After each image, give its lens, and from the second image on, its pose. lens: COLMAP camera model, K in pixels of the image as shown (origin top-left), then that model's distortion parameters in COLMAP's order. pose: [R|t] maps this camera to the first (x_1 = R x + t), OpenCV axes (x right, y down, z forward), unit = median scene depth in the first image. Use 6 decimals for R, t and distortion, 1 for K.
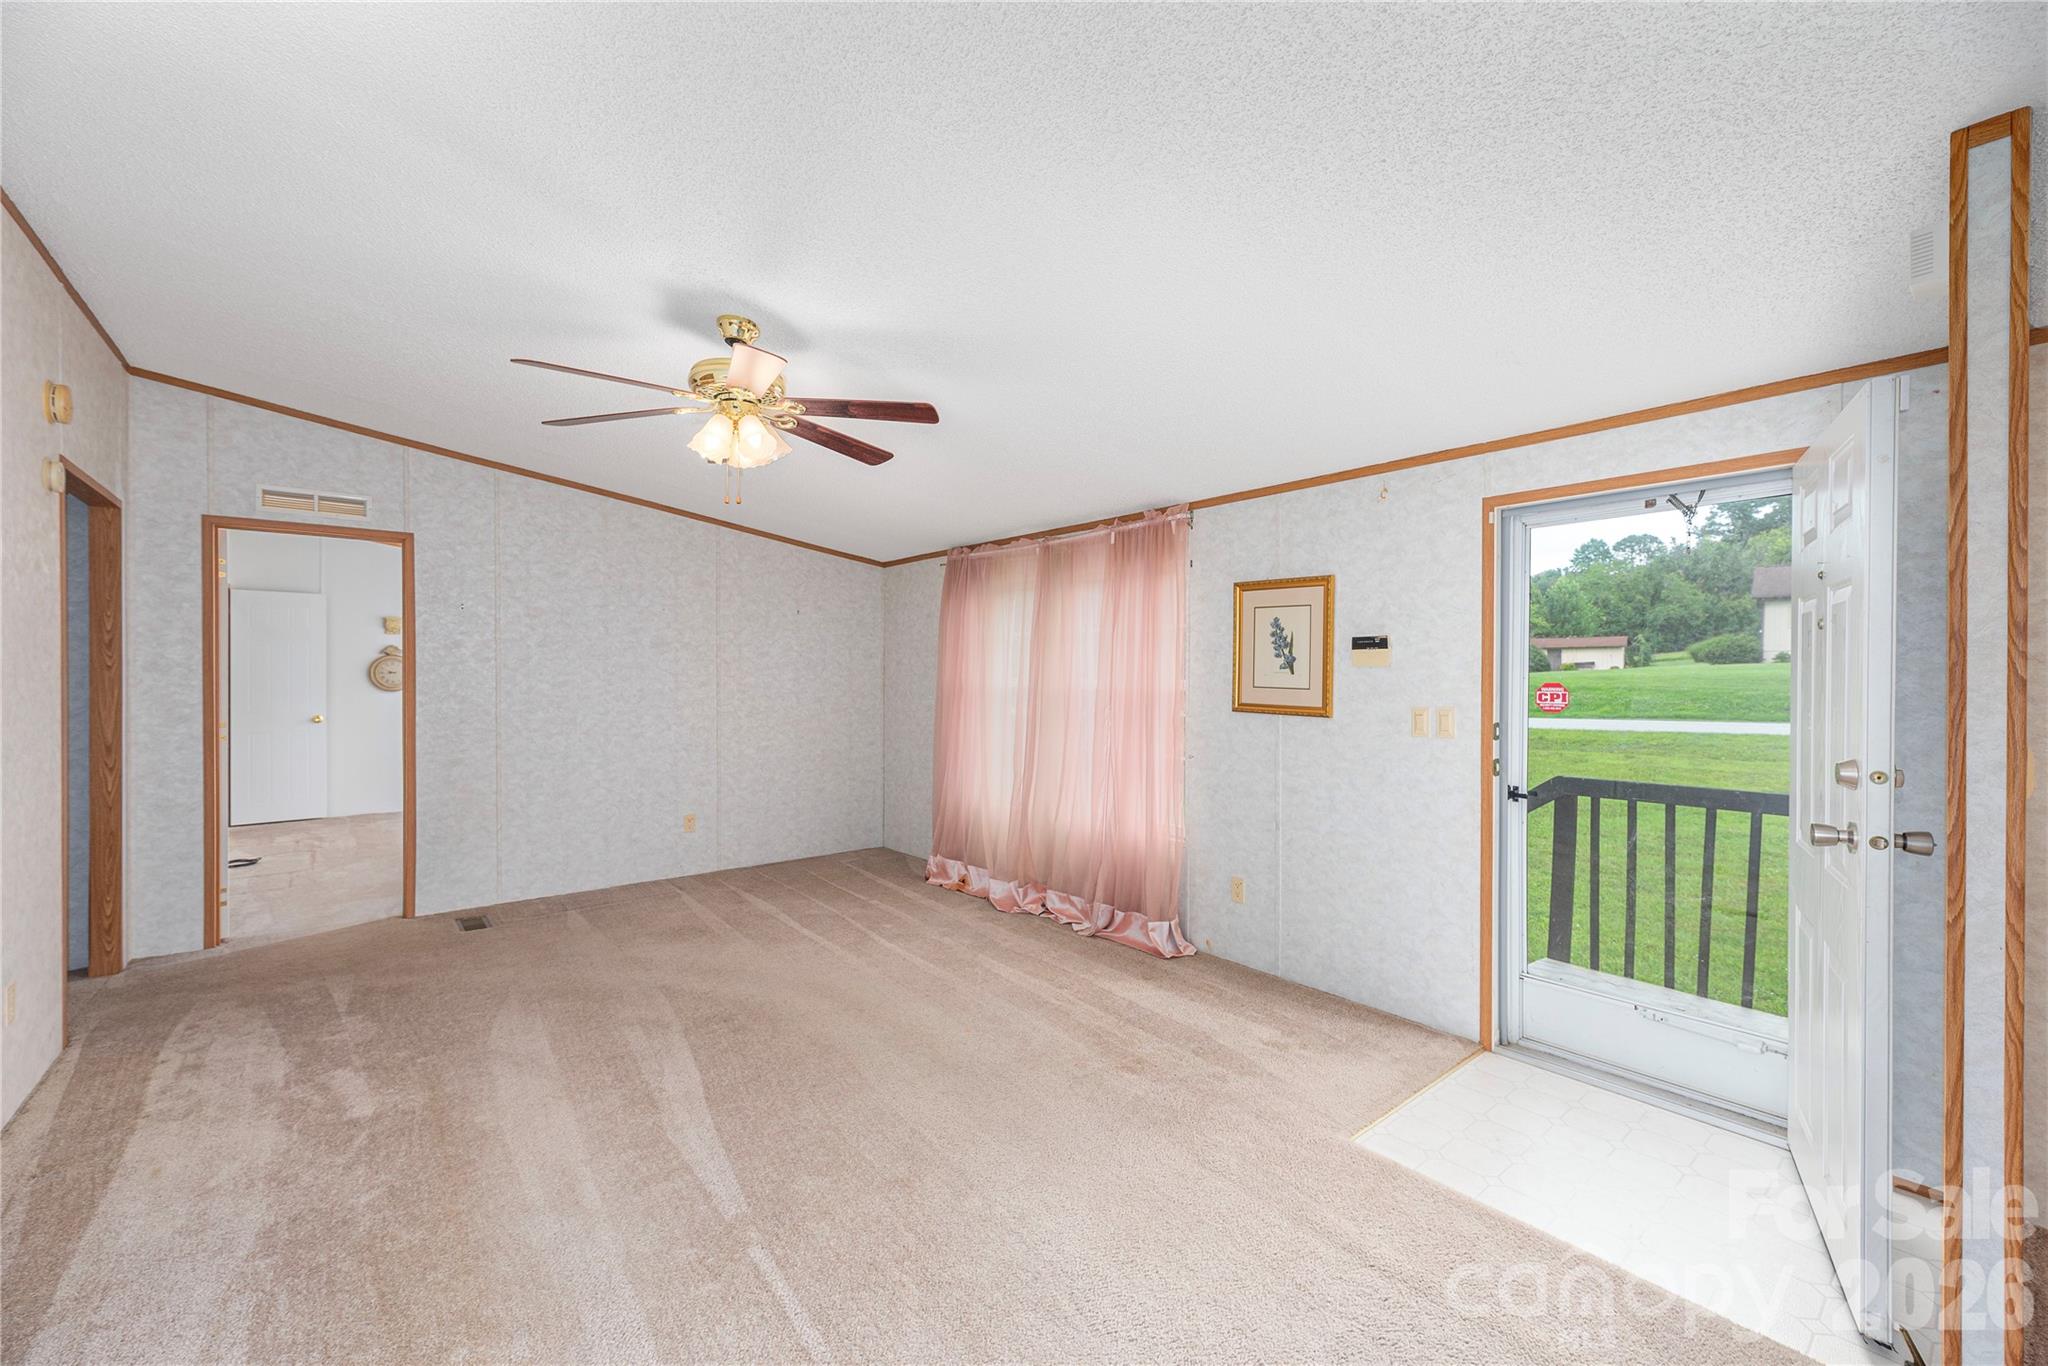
lens RADIAL K [[840.7, 0, 1022.1], [0, 840.7, 669.7], [0, 0, 1]] dist [-0.002142, 0.001324]
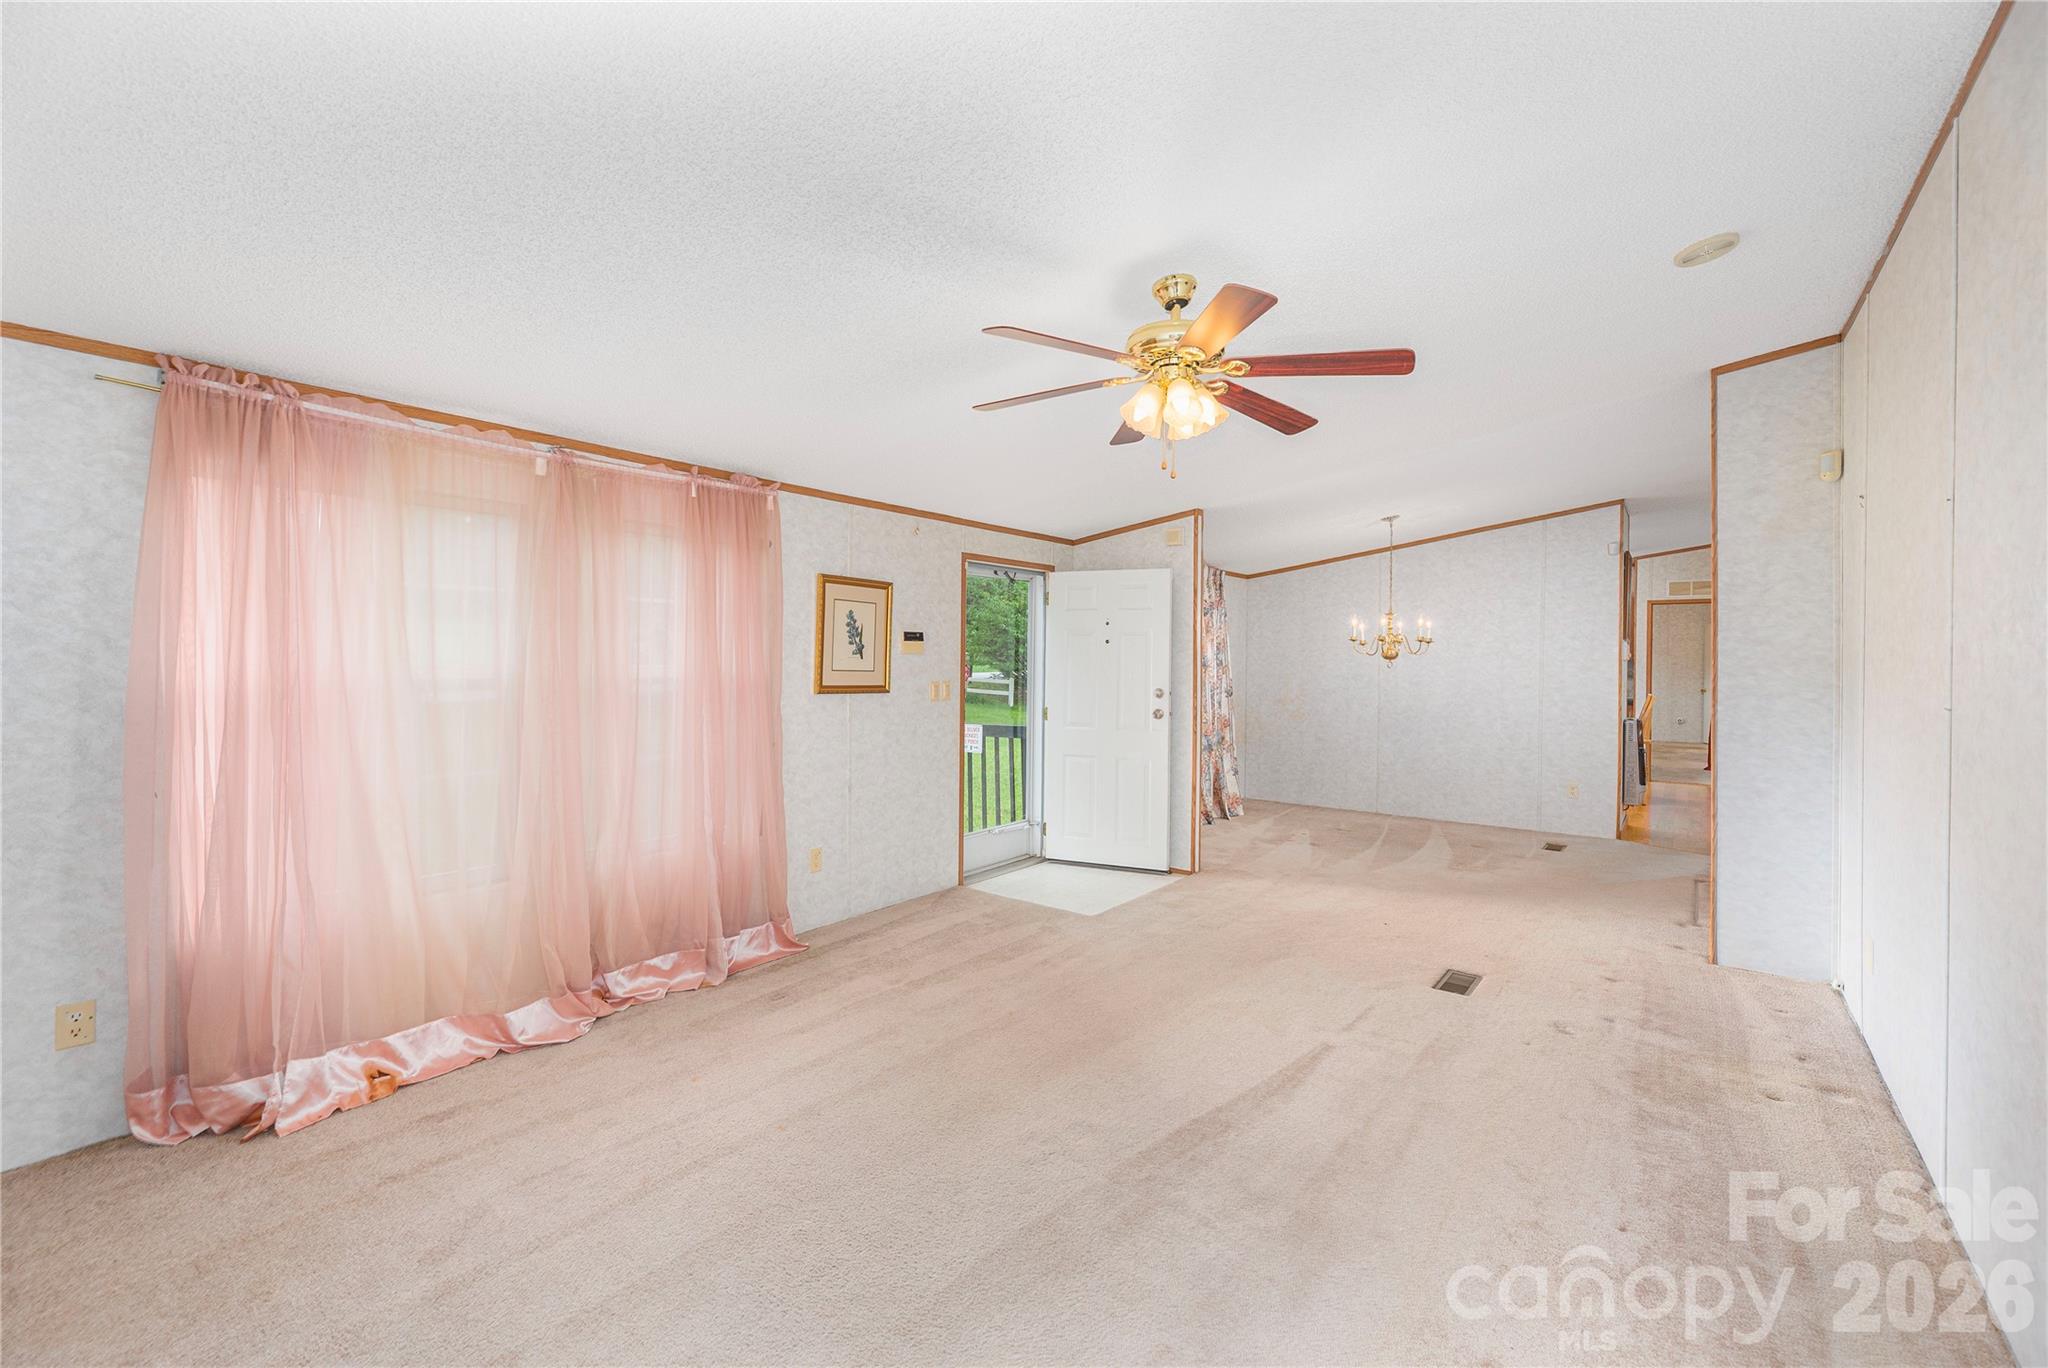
lens RADIAL K [[840.7, 0, 1034.4], [0, 840.7, 677.8], [0, 0, 1]] dist [-0.002142, 0.001324]
pose [[-0.237256, -0.011660, 0.971377, -0.879863], [0.004964, 0.999900, 0.013215, 0.017132], [-0.971435, 0.007957, -0.237174, 1.018748]]
